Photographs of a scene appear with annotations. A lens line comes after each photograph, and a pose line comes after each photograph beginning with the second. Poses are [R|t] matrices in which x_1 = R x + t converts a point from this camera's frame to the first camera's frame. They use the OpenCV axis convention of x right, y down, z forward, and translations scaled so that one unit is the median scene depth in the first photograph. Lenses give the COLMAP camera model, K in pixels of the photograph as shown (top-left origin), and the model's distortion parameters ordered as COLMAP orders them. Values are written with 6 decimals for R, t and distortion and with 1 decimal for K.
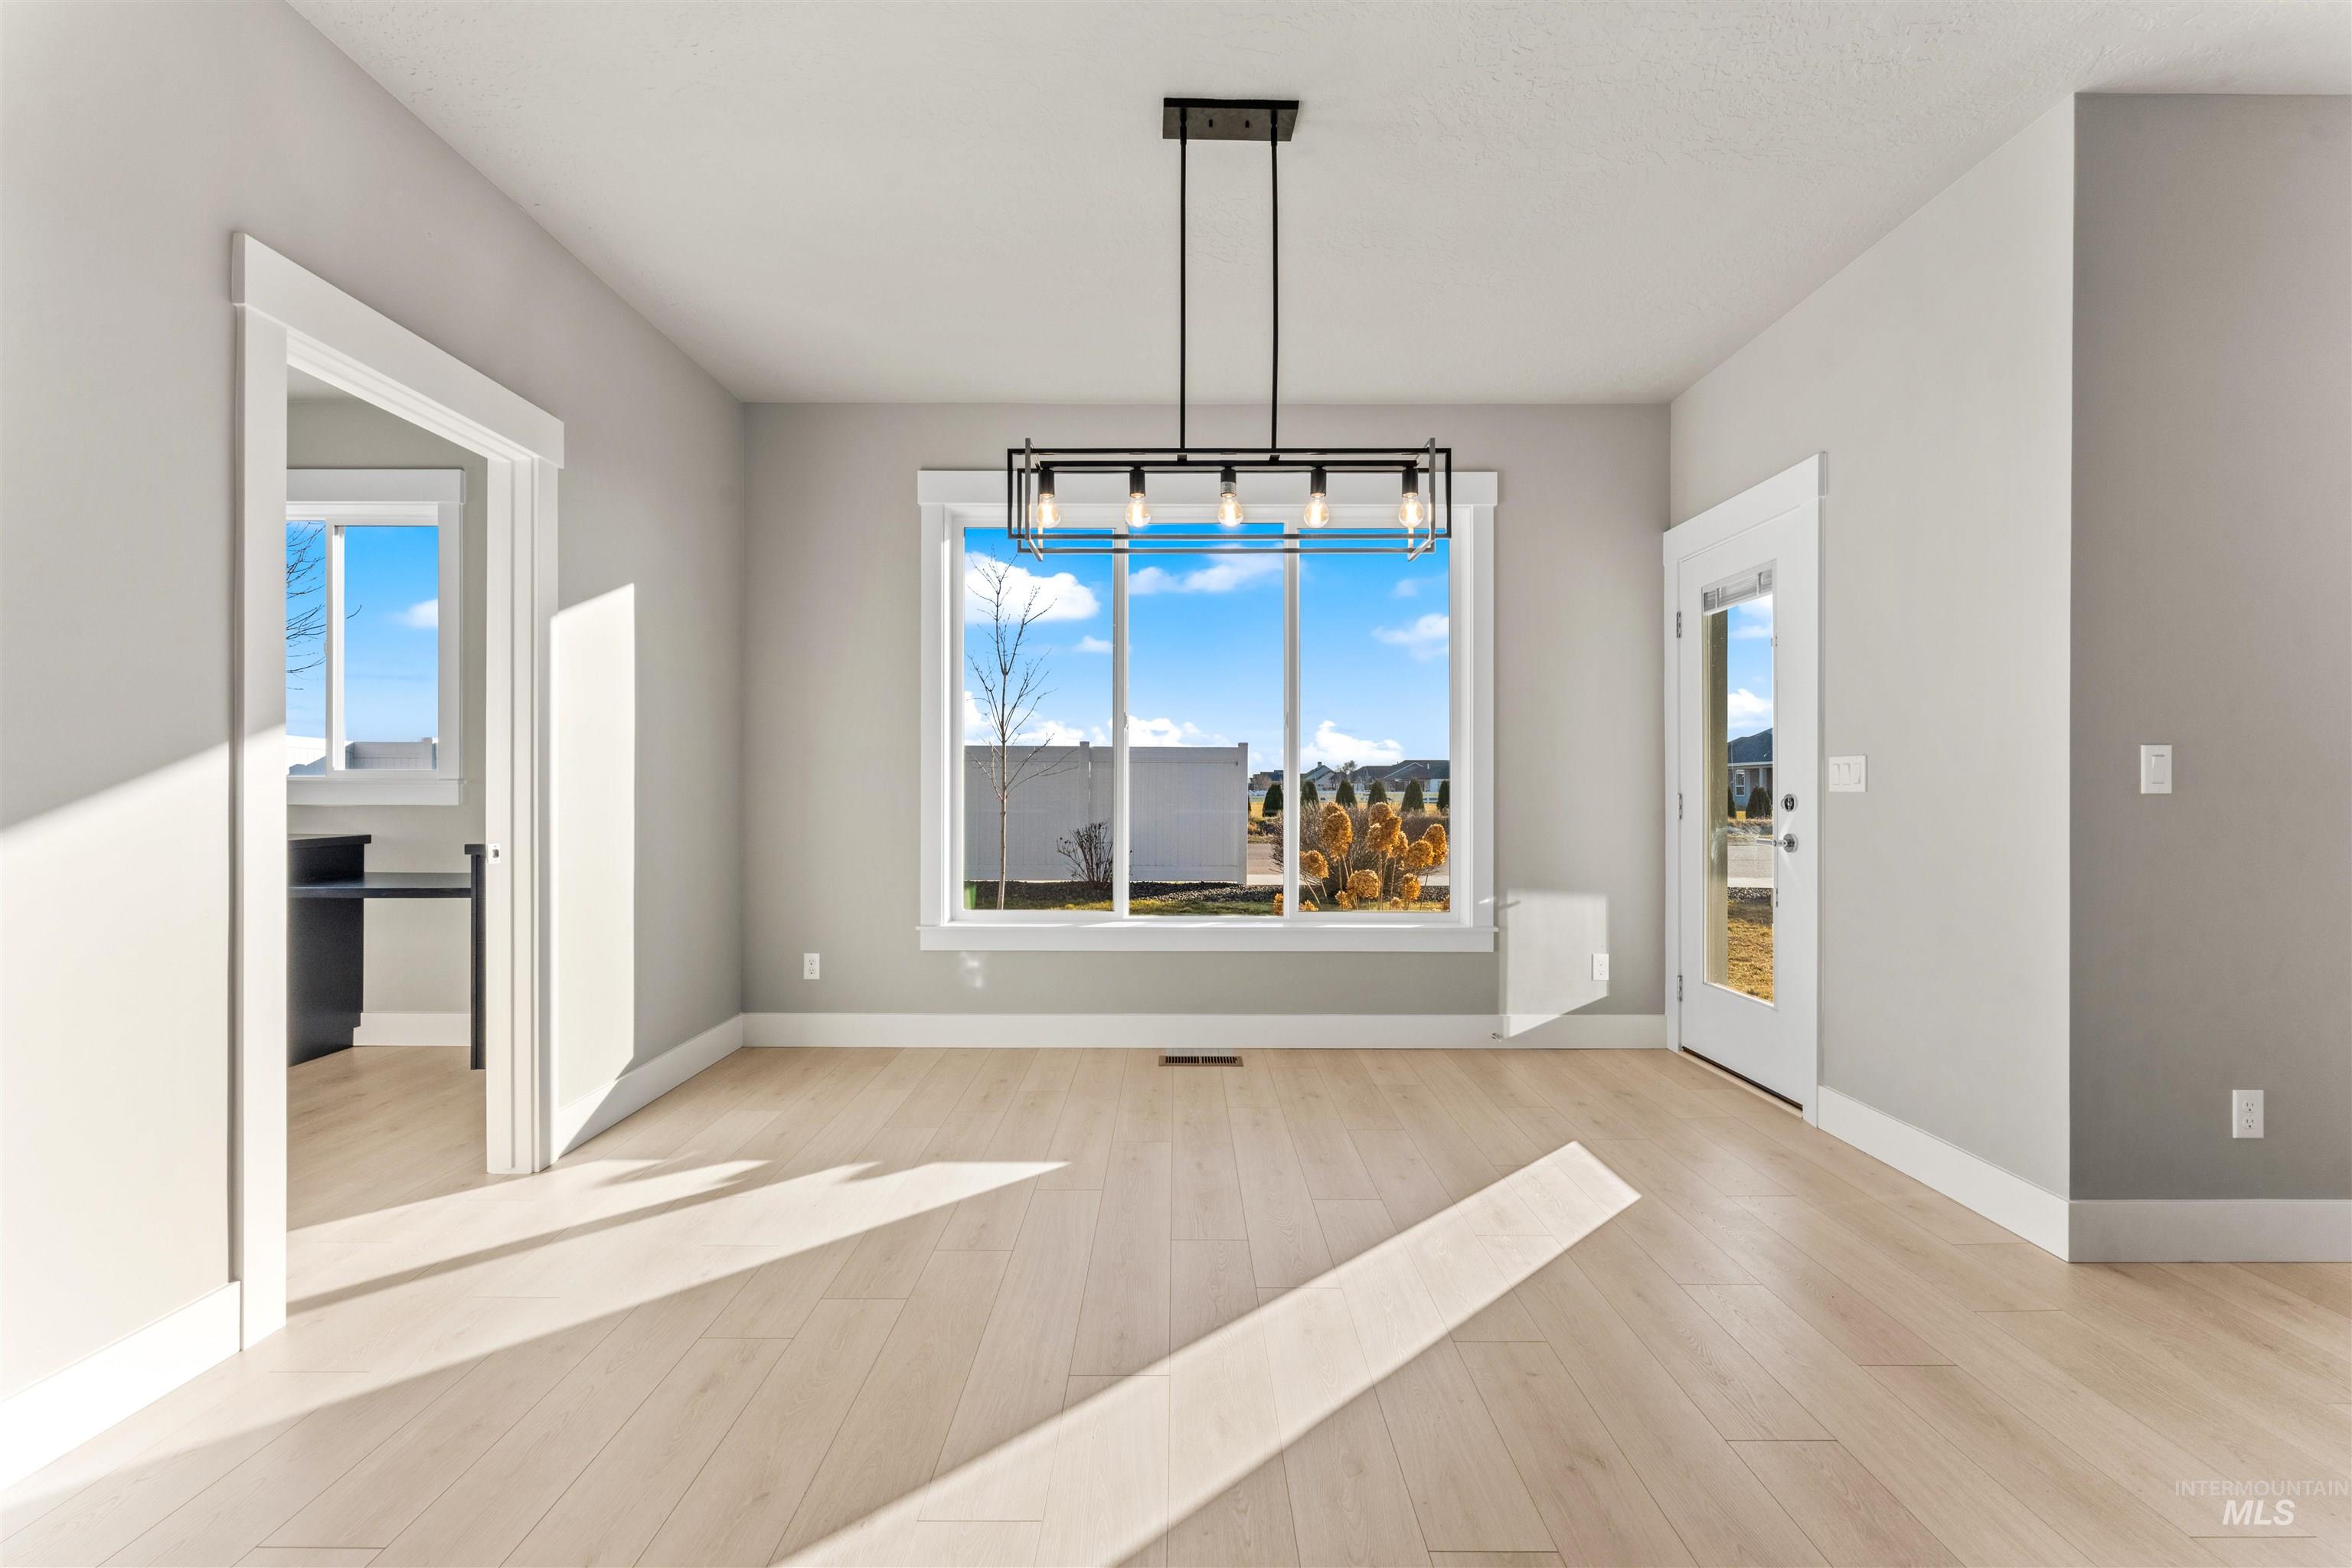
lens RADIAL K [[957.8, 0, 1176.8], [0, 957.8, 786.0], [0, 0, 1]] dist [0.004686, -0.002511]
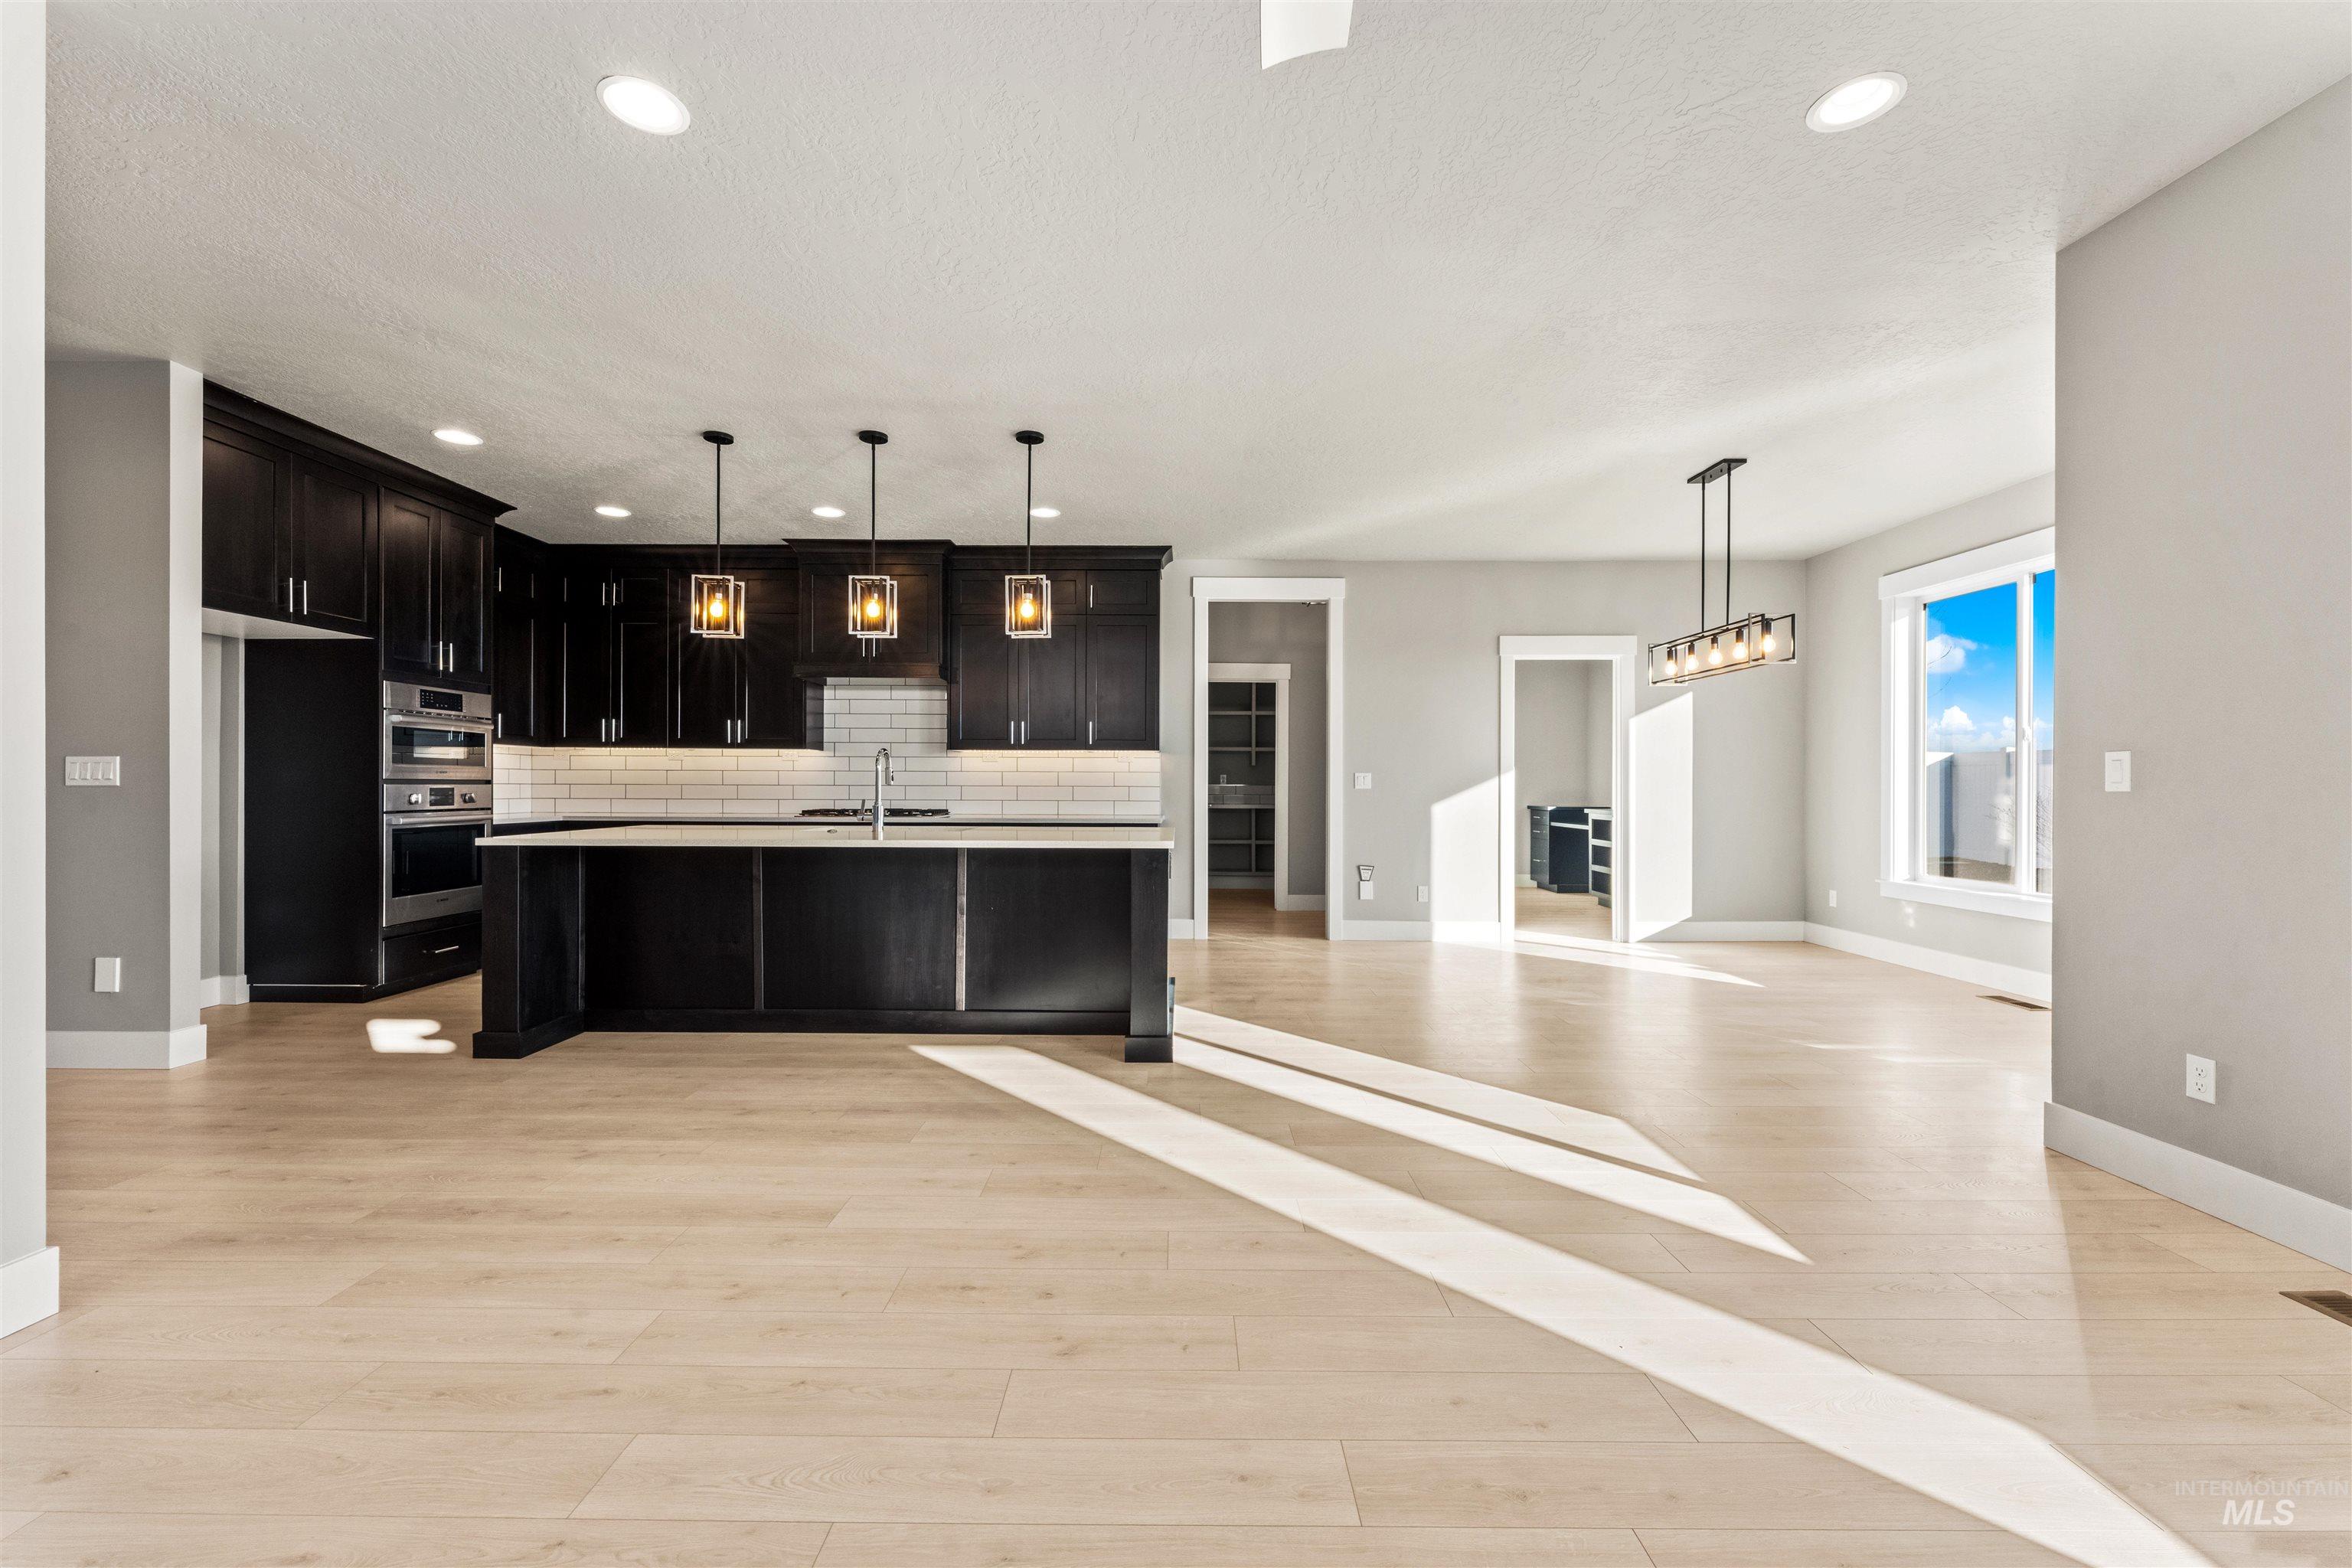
lens RADIAL K [[957.8, 0, 1166.0], [0, 957.8, 786.7], [0, 0, 1]] dist [0.004686, -0.002511]
pose [[-0.005284, -0.001840, -0.999984, 1.302247], [-0.000183, 0.999998, -0.001839, 0.002496], [0.999986, 0.000173, -0.005284, -0.121868]]
